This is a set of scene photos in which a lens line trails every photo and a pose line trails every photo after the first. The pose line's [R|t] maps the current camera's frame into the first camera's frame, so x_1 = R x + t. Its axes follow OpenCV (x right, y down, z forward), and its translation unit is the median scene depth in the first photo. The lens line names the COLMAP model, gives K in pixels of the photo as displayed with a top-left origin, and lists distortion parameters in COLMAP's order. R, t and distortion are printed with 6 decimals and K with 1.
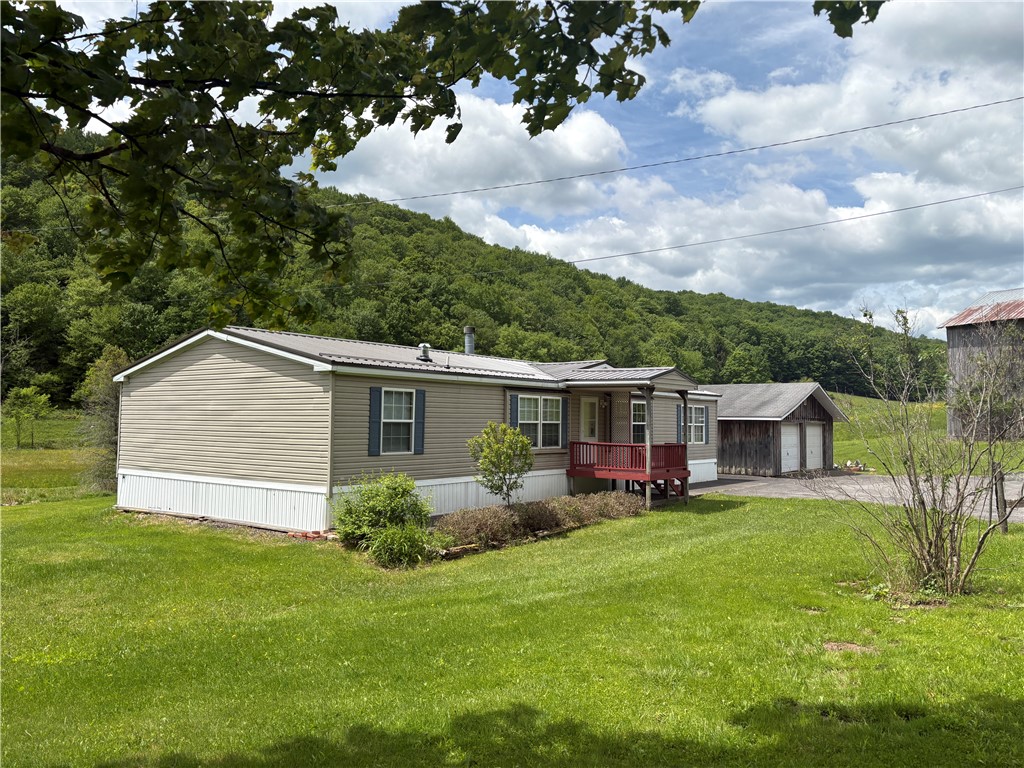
lens RADIAL K [[781.3, 0, 512.0], [0, 781.3, 384.0], [0, 0, 1]] dist [0.069281, -0.000516]
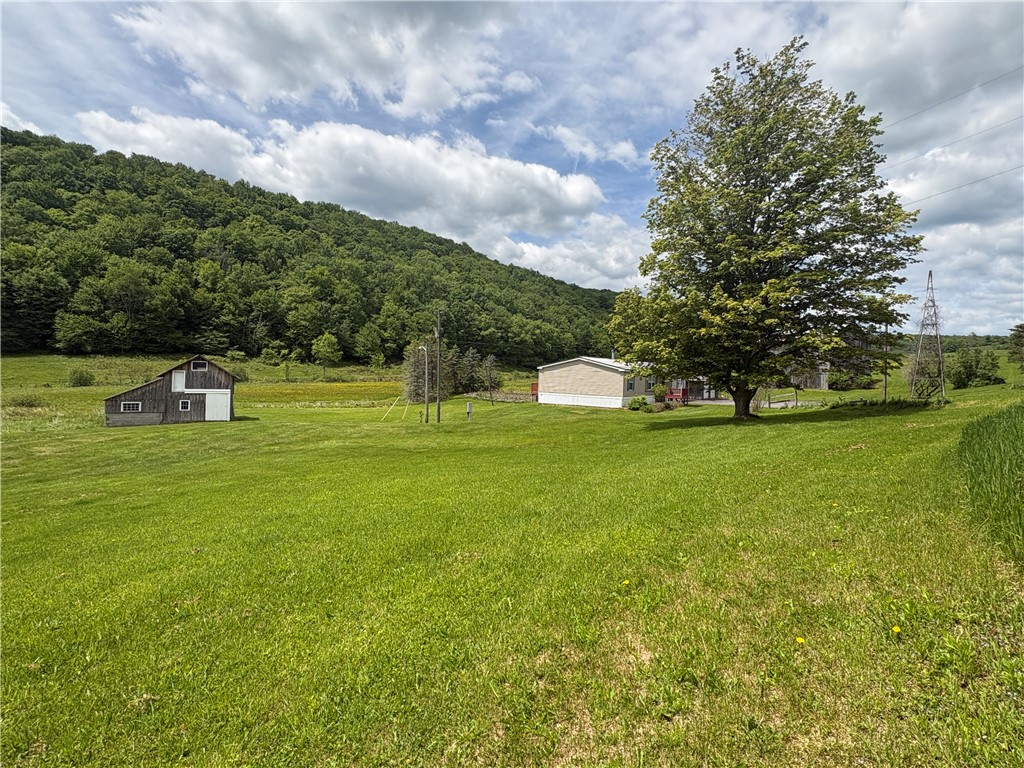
lens RADIAL K [[519.7, 0, 512.0], [0, 519.7, 384.0], [0, 0, 1]] dist [0.001255, 0.000047]
pose [[0.998126, 0.018376, 0.058369, -0.456262], [-0.022787, 0.996861, 0.075827, -0.066806], [-0.056792, -0.077015, 0.995411, -0.823537]]
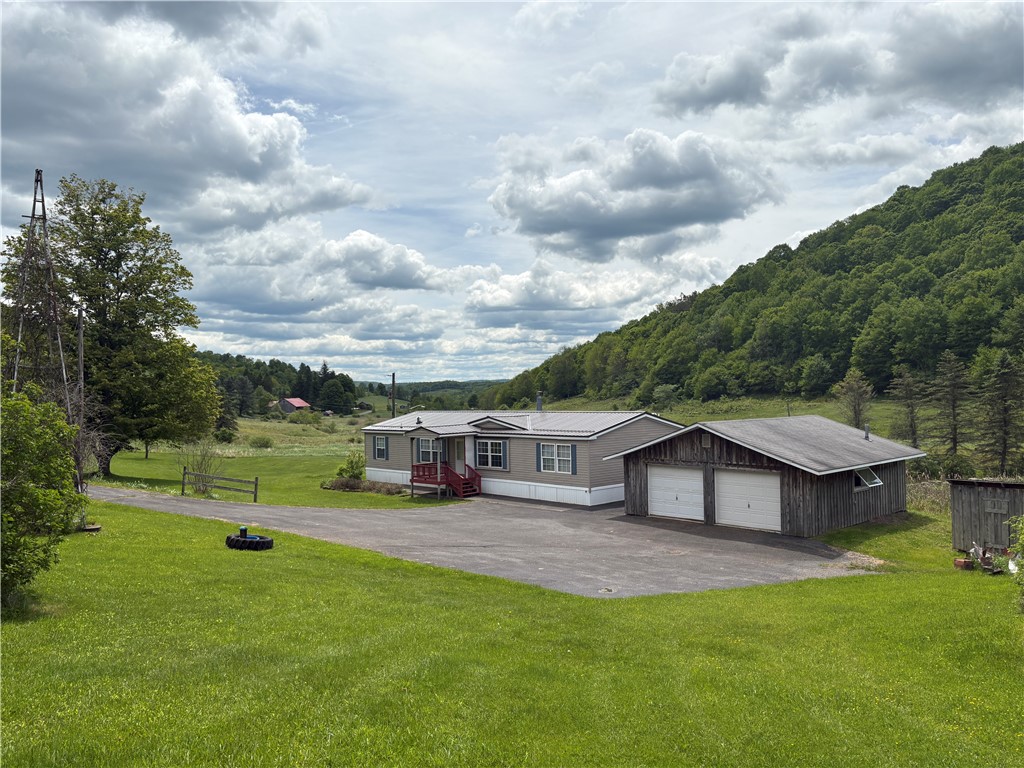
lens RADIAL K [[781.3, 0, 512.0], [0, 781.3, 384.0], [0, 0, 1]] dist [0.069281, -0.000516]
pose [[-0.161527, -0.049131, -0.985645, 1.417214], [0.043269, 0.997447, -0.056810, -0.001480], [0.985919, -0.051825, -0.158989, 1.046554]]
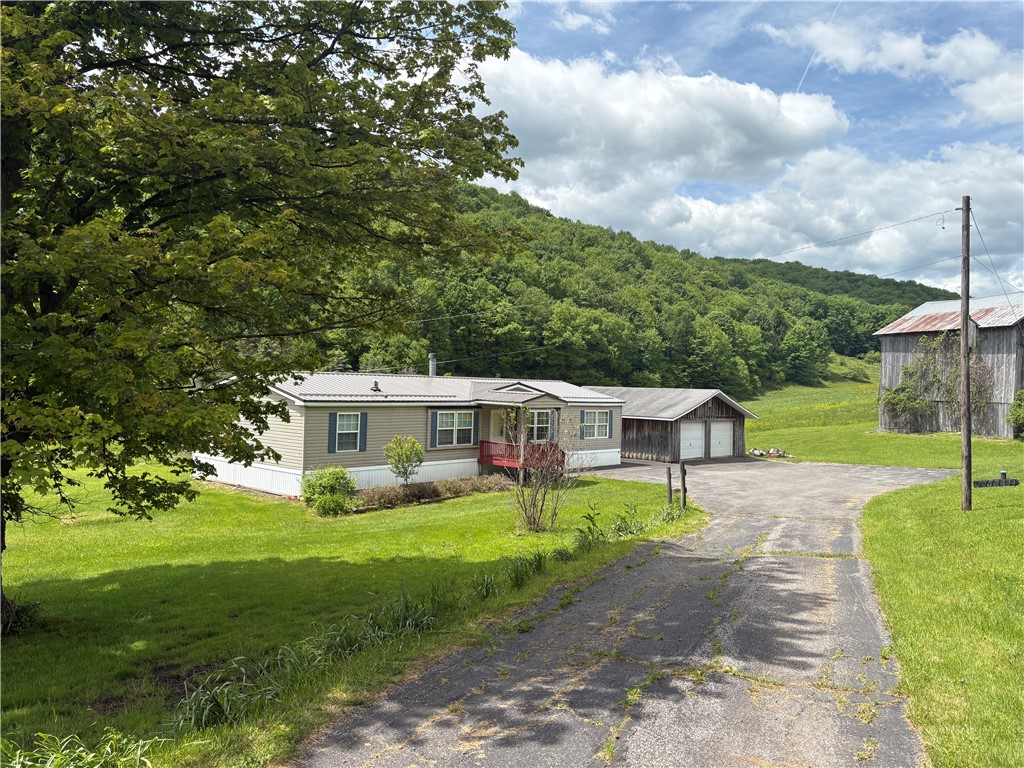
lens RADIAL K [[781.3, 0, 512.0], [0, 781.3, 384.0], [0, 0, 1]] dist [0.069281, -0.000516]
pose [[0.994797, 0.015786, -0.100644, 0.199880], [-0.011172, 0.998868, 0.046246, -0.073614], [0.101261, -0.044881, 0.993847, -0.340209]]
